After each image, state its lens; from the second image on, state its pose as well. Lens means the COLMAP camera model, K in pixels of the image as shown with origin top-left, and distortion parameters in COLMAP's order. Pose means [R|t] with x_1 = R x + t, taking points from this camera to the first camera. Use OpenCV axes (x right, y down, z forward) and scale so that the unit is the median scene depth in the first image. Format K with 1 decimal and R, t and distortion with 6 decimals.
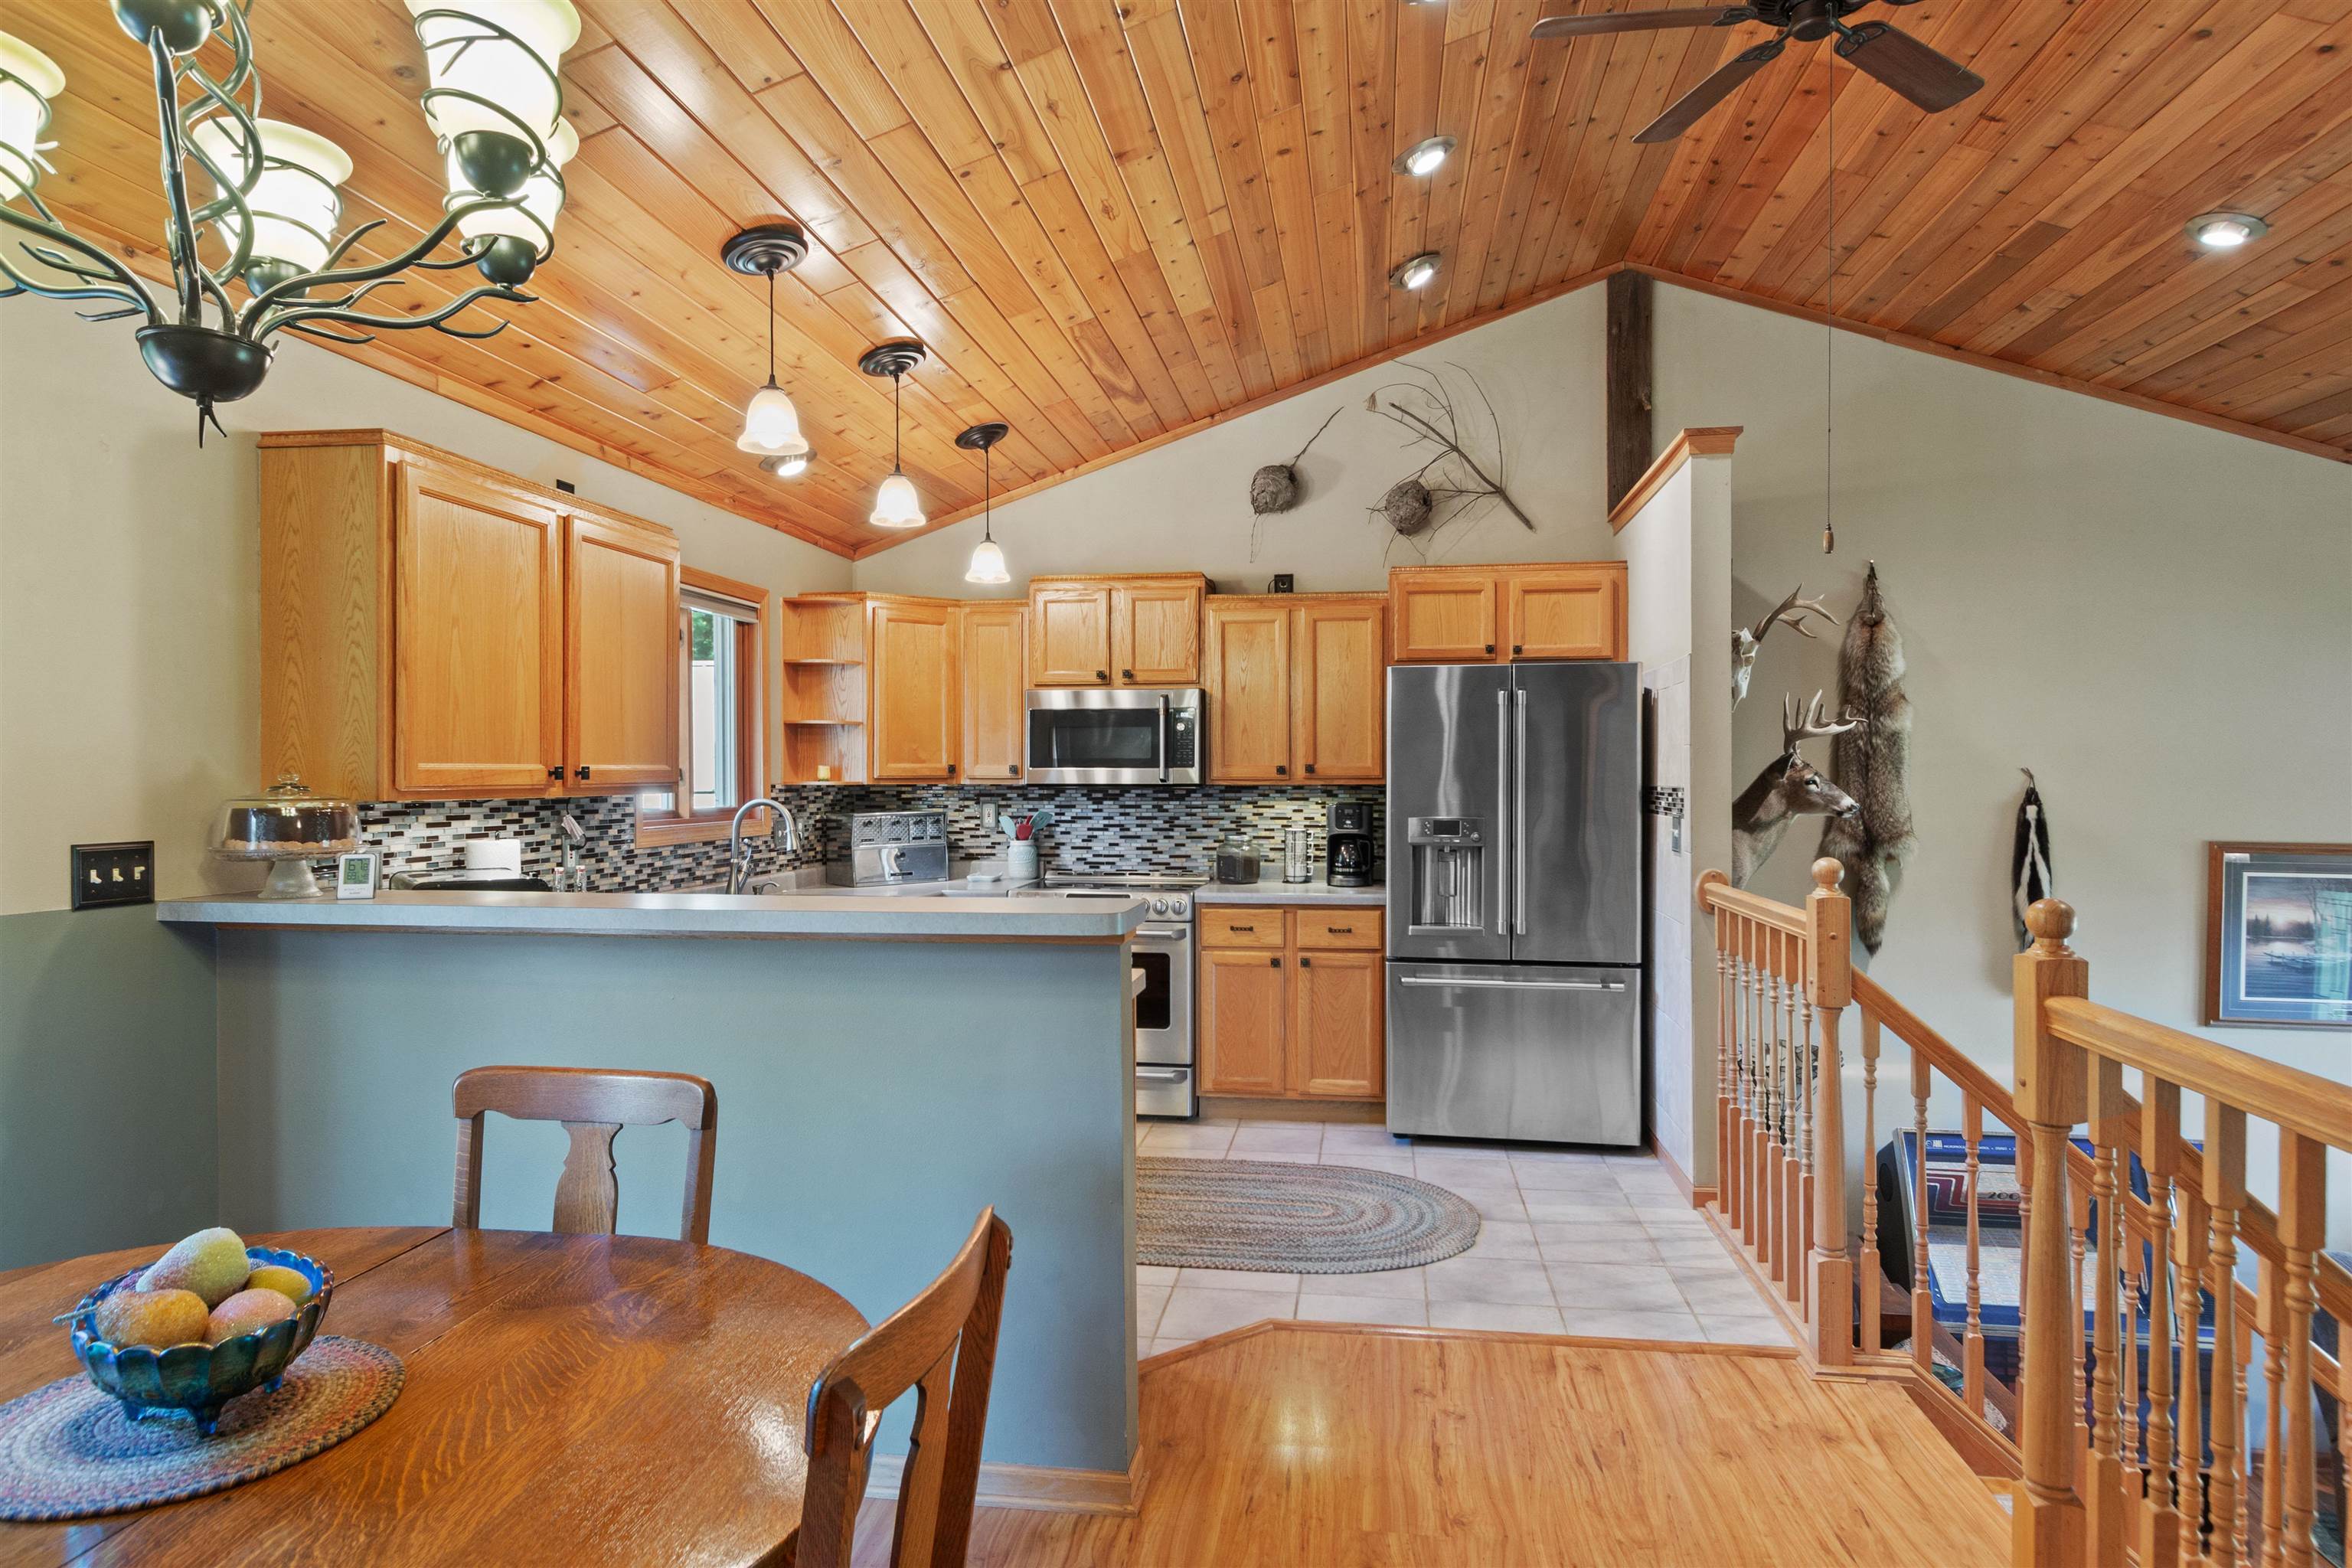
lens RADIAL K [[1368.1, 0, 1180.1], [0, 1368.1, 784.3], [0, 0, 1]] dist [0.001555, -0.000029]
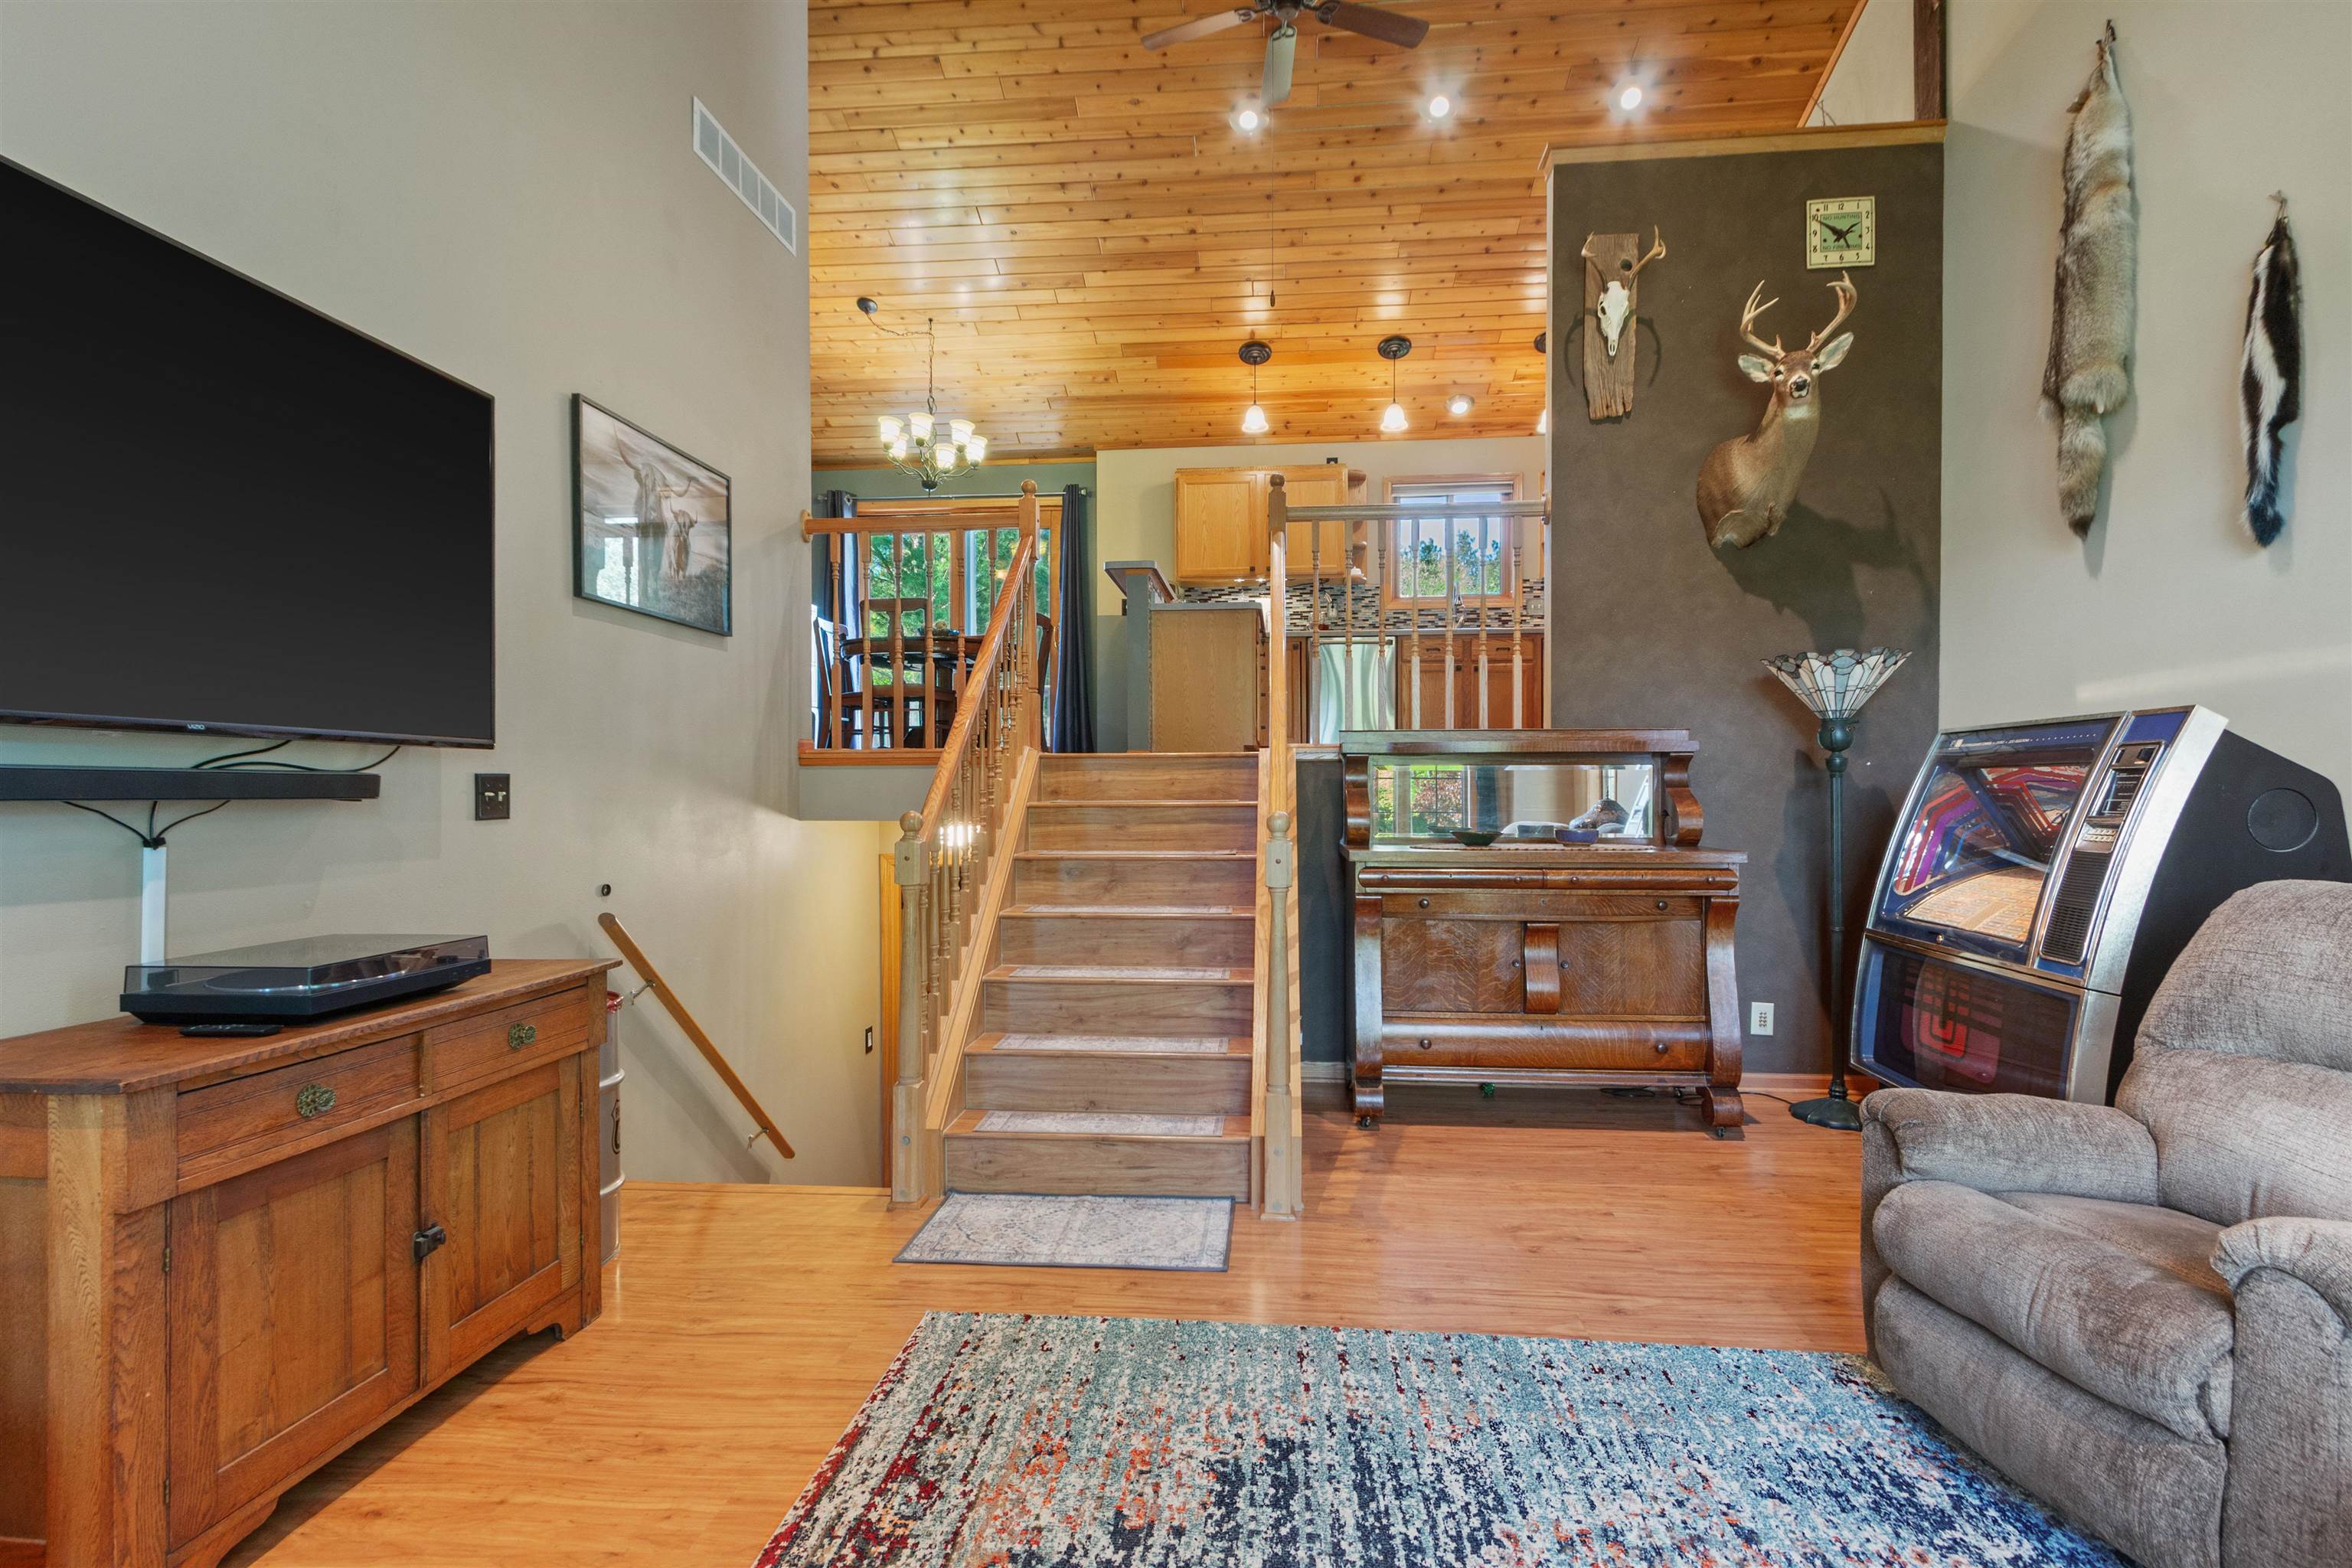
lens RADIAL K [[1111.6, 0, 1175.5], [0, 1111.6, 805.2], [0, 0, 1]] dist [0.007818, -0.000462]
pose [[0.048343, 0.015276, -0.998714, 1.267693], [-0.007132, 0.999863, 0.014949, 0.308421], [0.998805, 0.006400, 0.048445, 0.516722]]
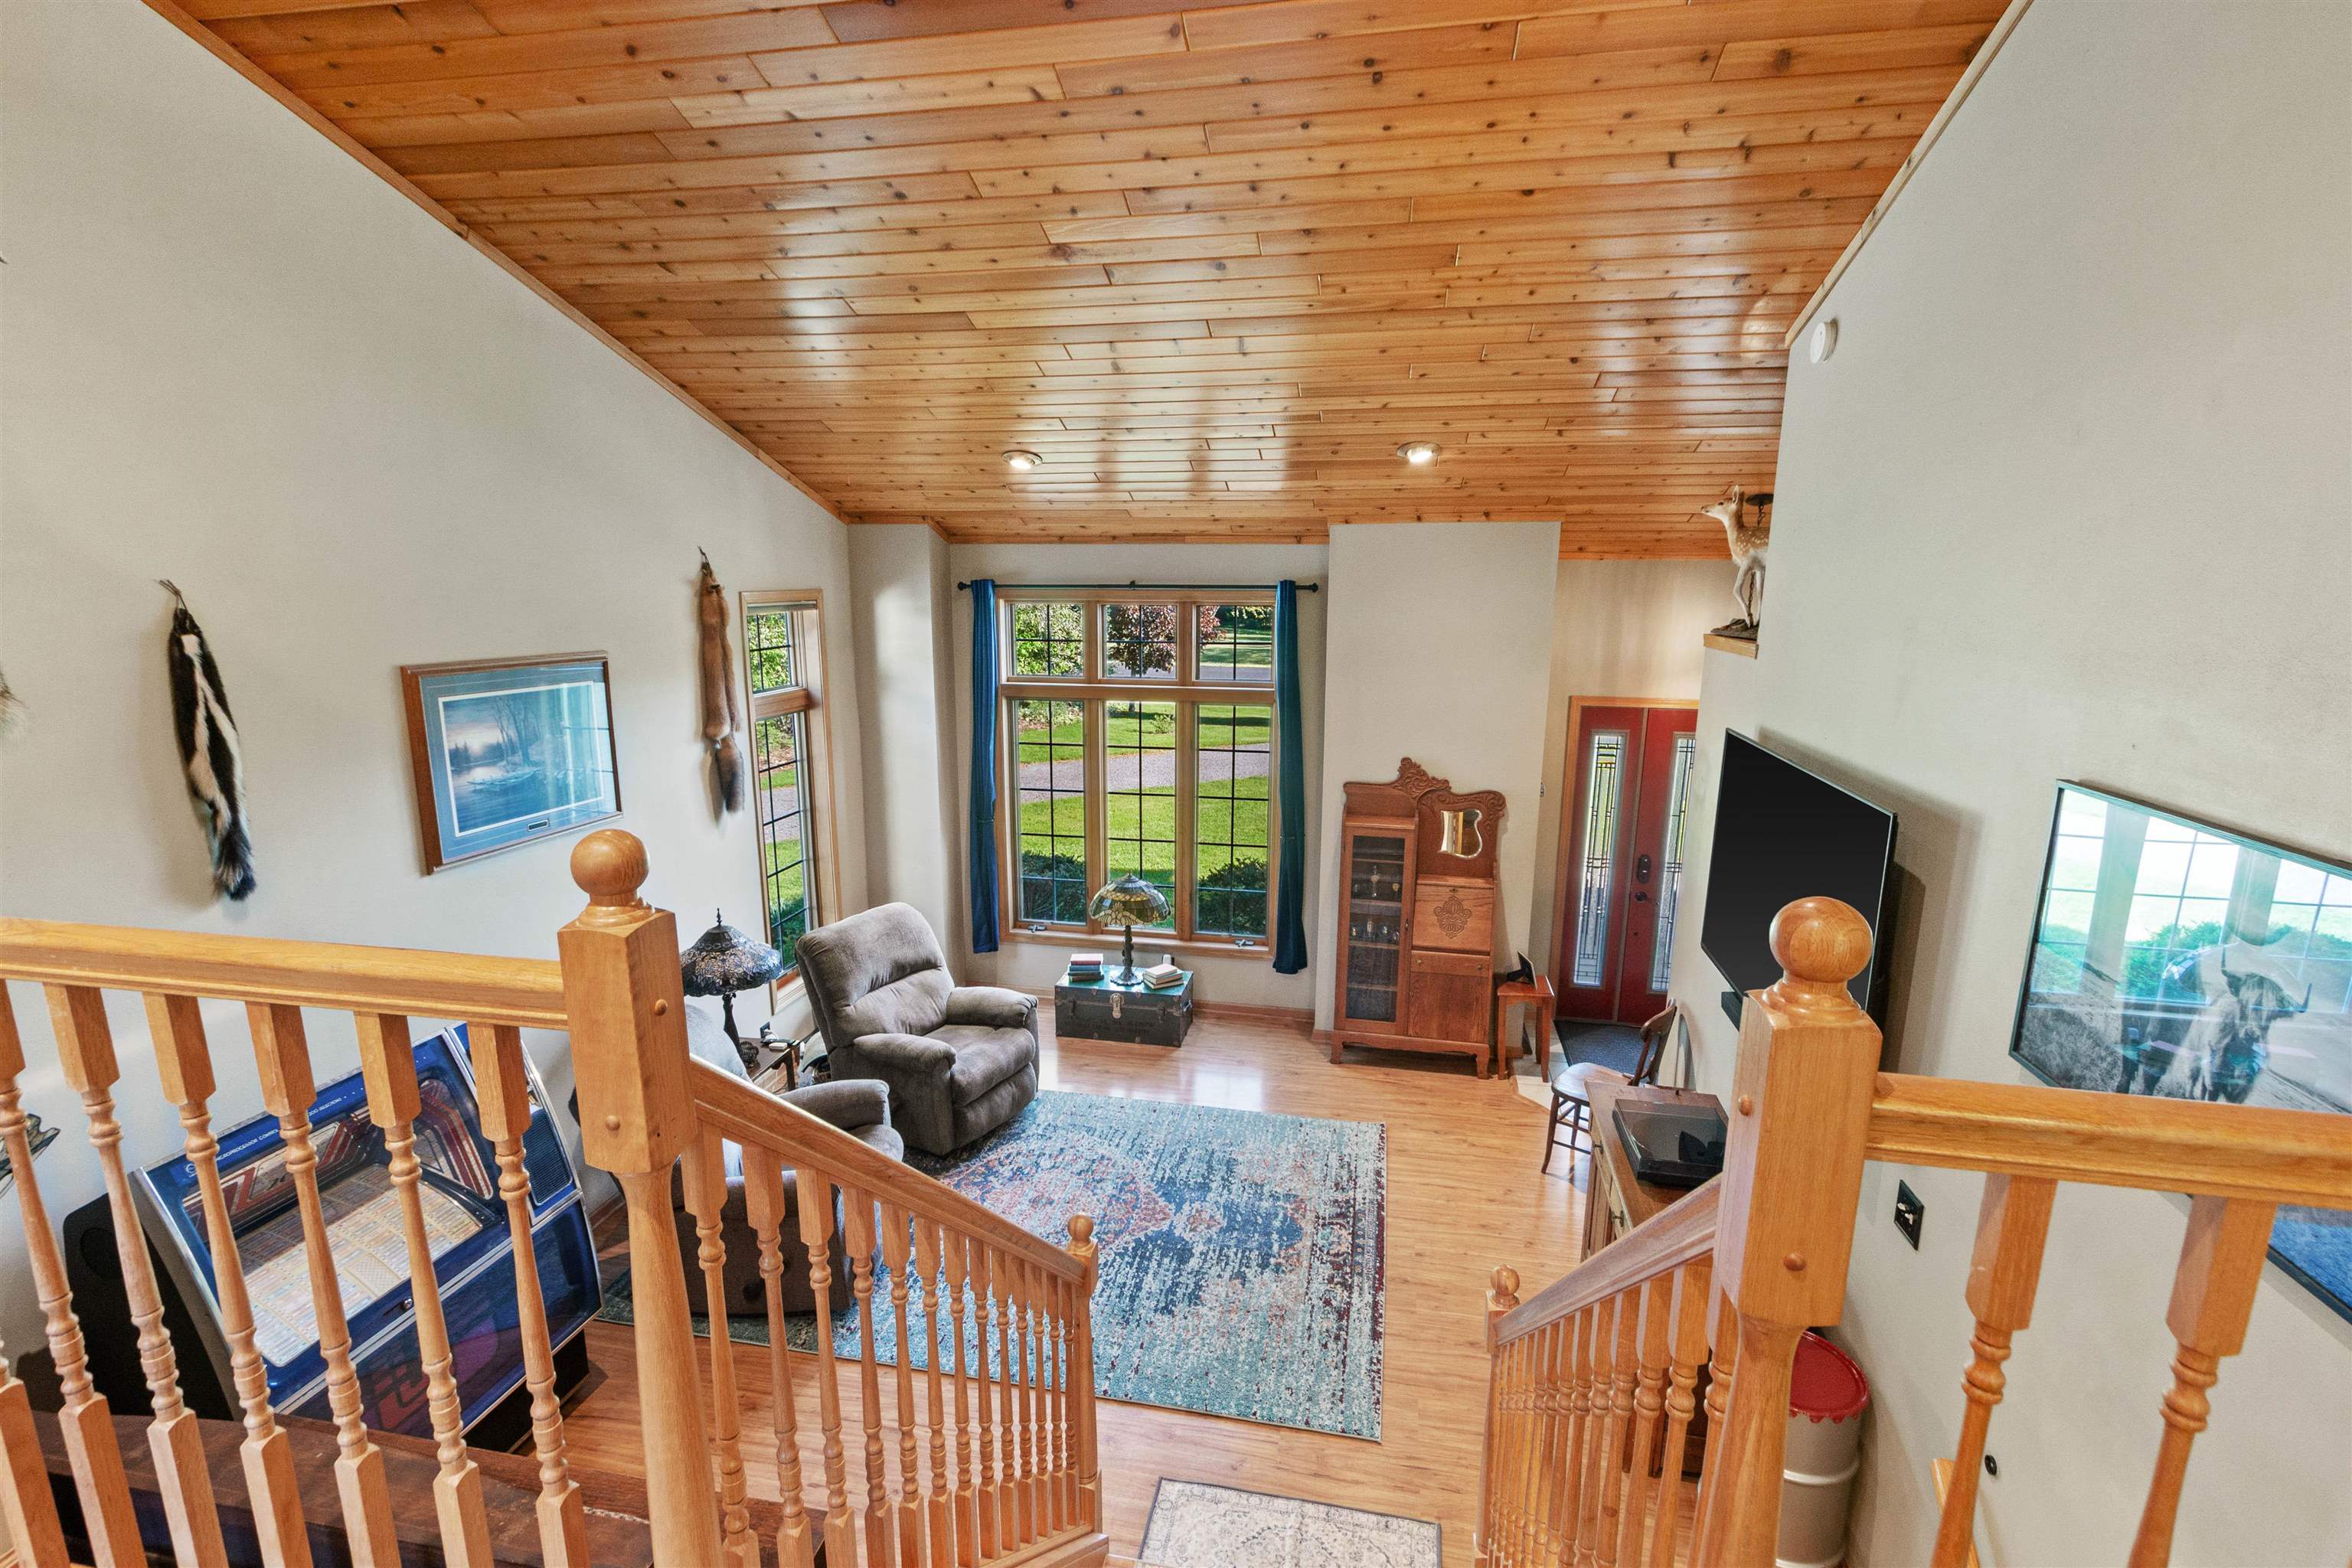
lens RADIAL K [[1084.6, 0, 1173.8], [0, 1084.6, 808.0], [0, 0, 1]] dist [0.002263, 0.000144]
pose [[0.058411, -0.210992, 0.975741, 0.105751], [0.004470, 0.977455, 0.211095, -0.014757], [-0.998283, -0.007968, 0.058038, 0.525794]]
